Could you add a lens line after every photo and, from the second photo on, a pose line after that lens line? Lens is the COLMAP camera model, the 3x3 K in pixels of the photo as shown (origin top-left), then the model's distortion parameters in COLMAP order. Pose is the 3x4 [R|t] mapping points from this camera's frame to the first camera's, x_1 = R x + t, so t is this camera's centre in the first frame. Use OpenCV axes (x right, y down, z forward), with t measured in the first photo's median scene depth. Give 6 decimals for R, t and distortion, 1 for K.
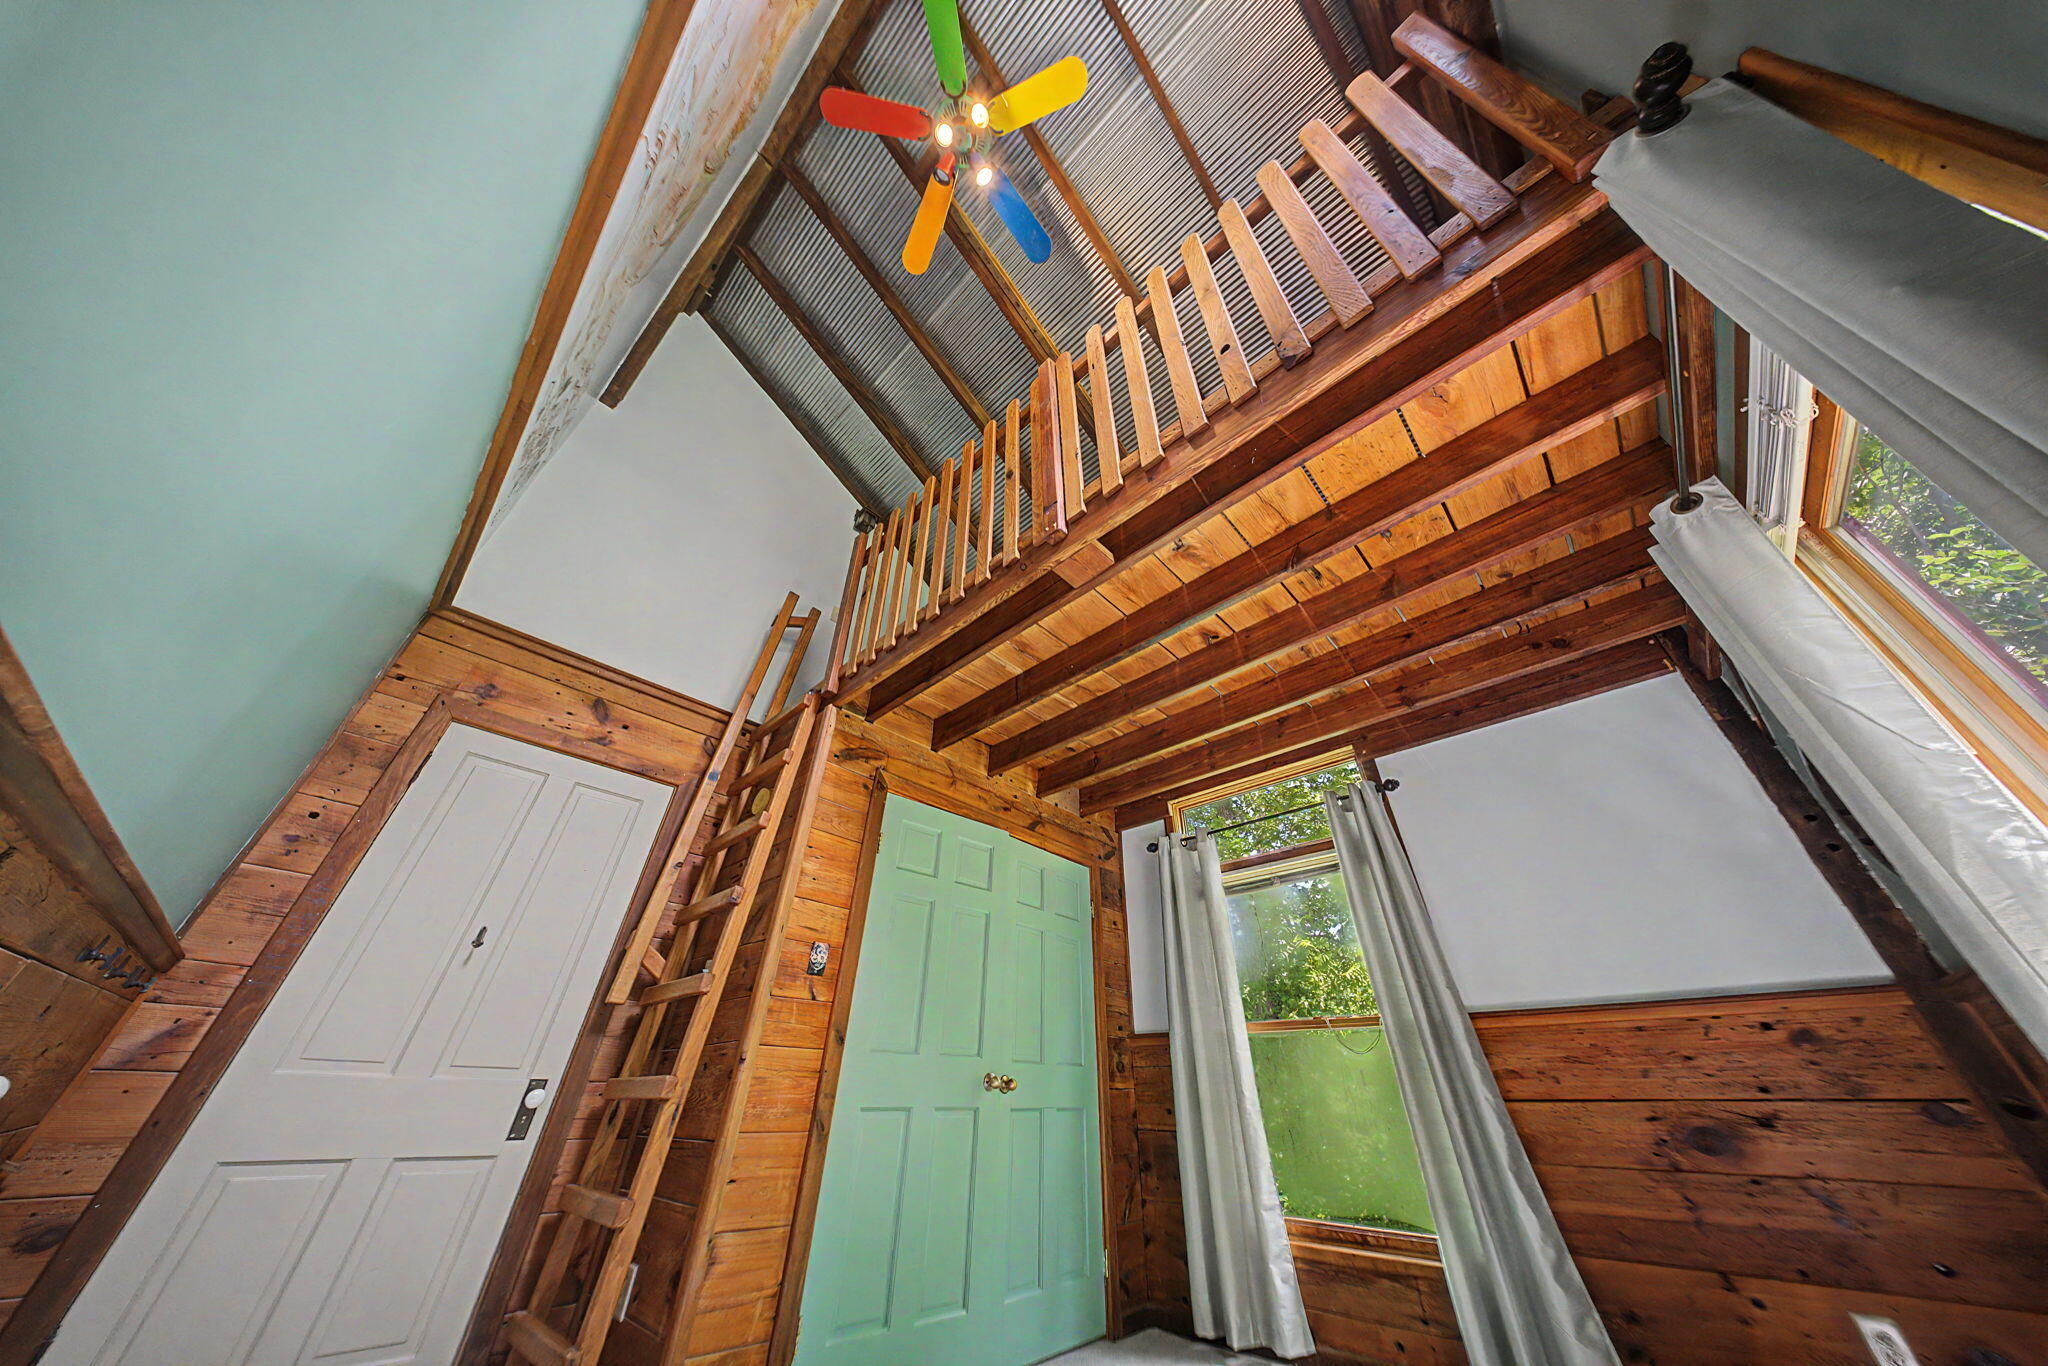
lens RADIAL K [[613.7, 0, 1033.9], [0, 613.7, 672.7], [0, 0, 1]] dist [0.001365, -0.002314]
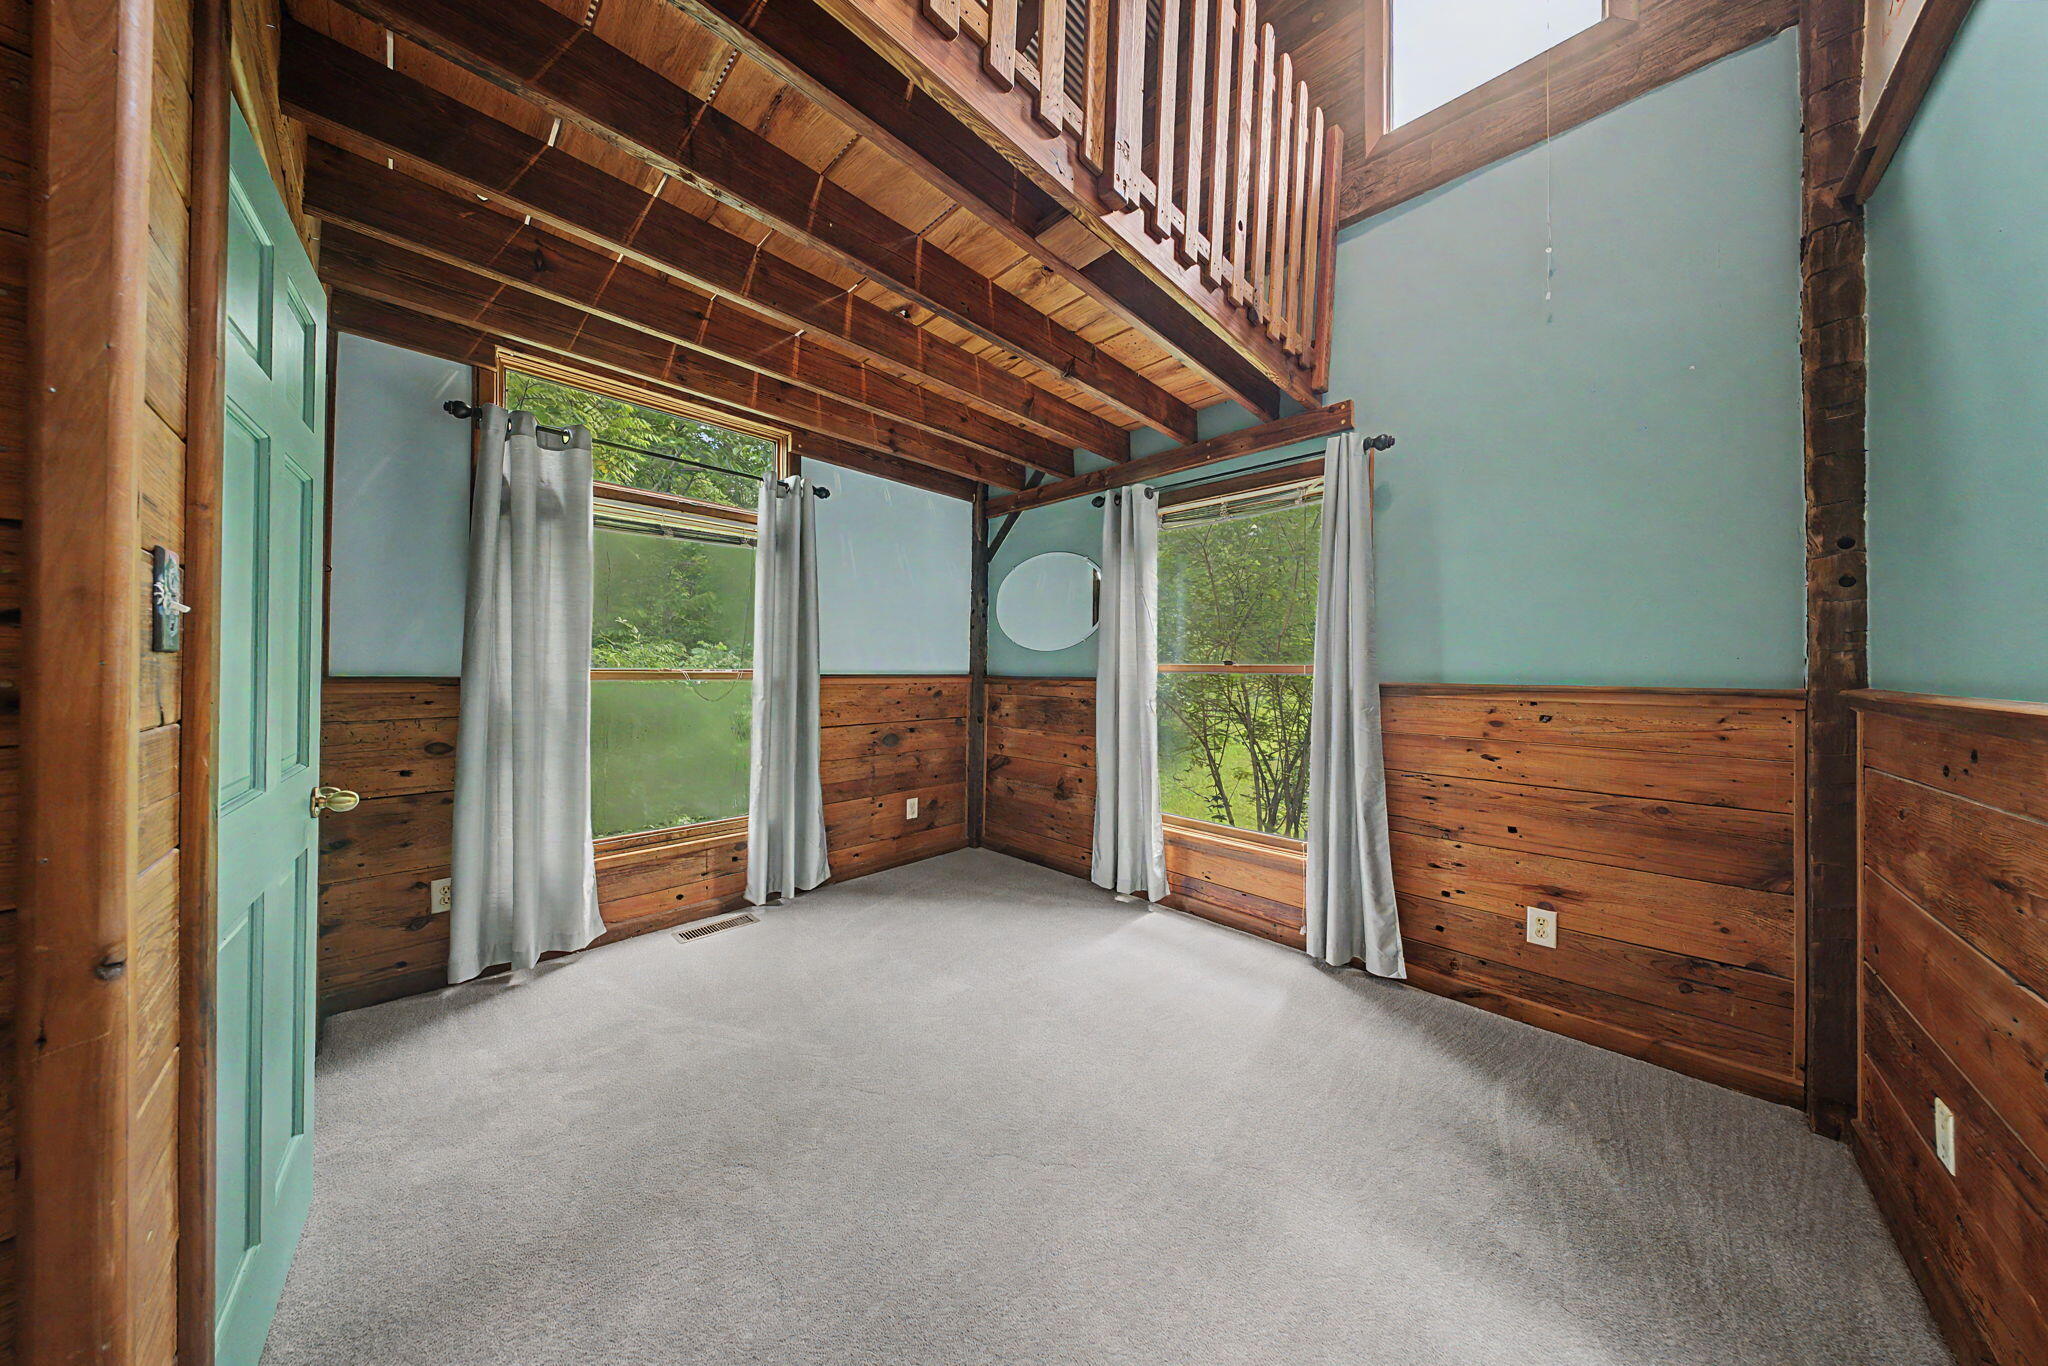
lens RADIAL K [[613.7, 0, 1033.9], [0, 613.7, 672.7], [0, 0, 1]] dist [0.001365, -0.002314]
pose [[-0.003630, -0.003875, 0.999986, -0.684874], [-0.569083, 0.822279, 0.001121, 0.307034], [-0.822272, -0.569071, -0.005190, 0.681578]]
